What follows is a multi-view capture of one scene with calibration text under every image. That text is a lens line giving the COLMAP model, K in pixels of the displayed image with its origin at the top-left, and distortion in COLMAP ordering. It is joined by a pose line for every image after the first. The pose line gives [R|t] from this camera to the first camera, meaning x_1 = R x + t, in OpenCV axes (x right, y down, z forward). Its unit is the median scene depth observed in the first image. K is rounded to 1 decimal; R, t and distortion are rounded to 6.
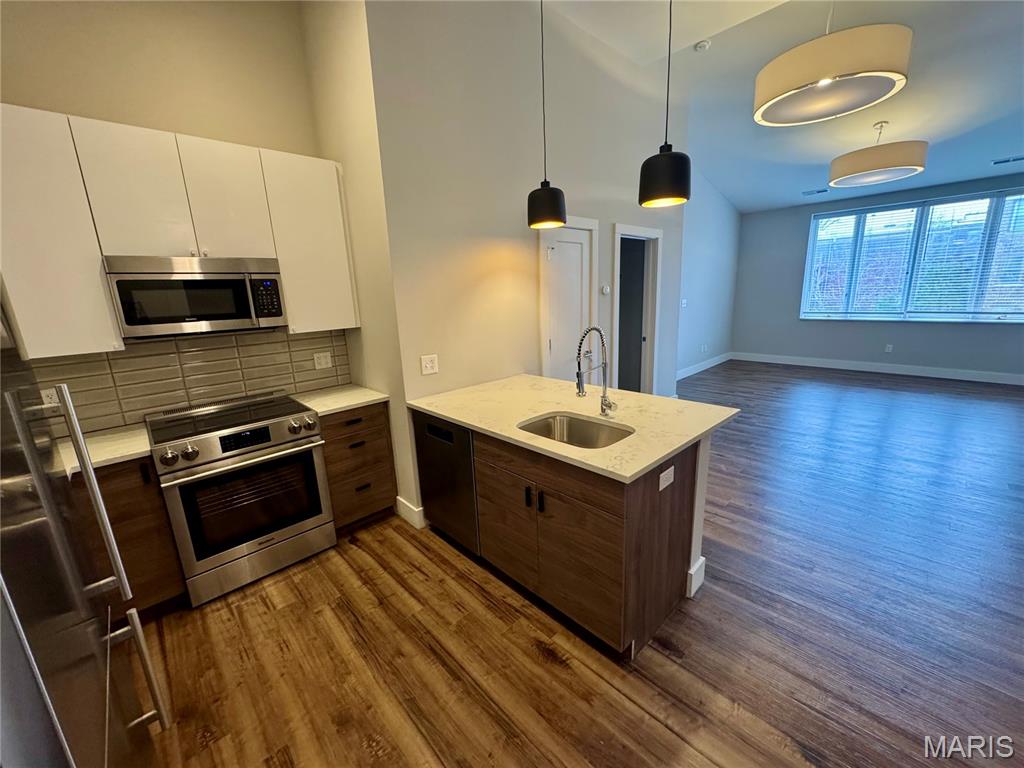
lens RADIAL K [[405.1, 0, 507.3], [0, 405.1, 384.0], [0, 0, 1]] dist [0.000714, -0.000597]
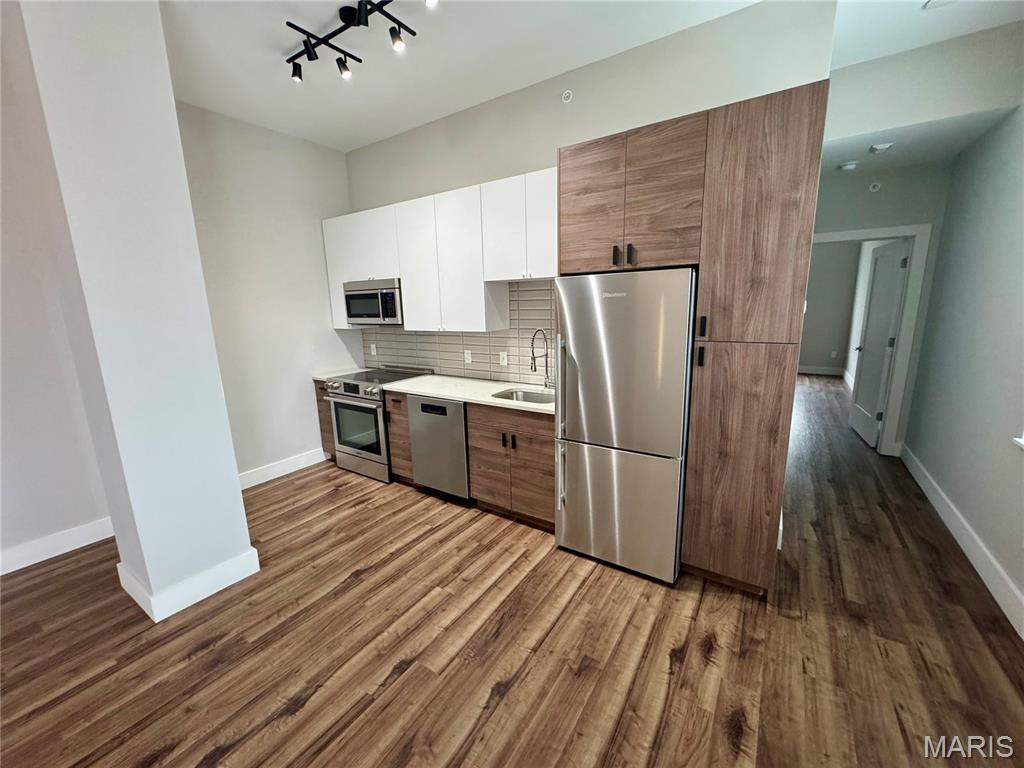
lens RADIAL K [[405.1, 0, 509.7], [0, 405.1, 384.3], [0, 0, 1]] dist [0.000714, -0.000597]
pose [[0.223105, 0.233314, -0.946461, 1.129707], [-0.195804, 0.961871, 0.190957, -0.344307], [0.954927, 0.142717, 0.260282, 1.221920]]
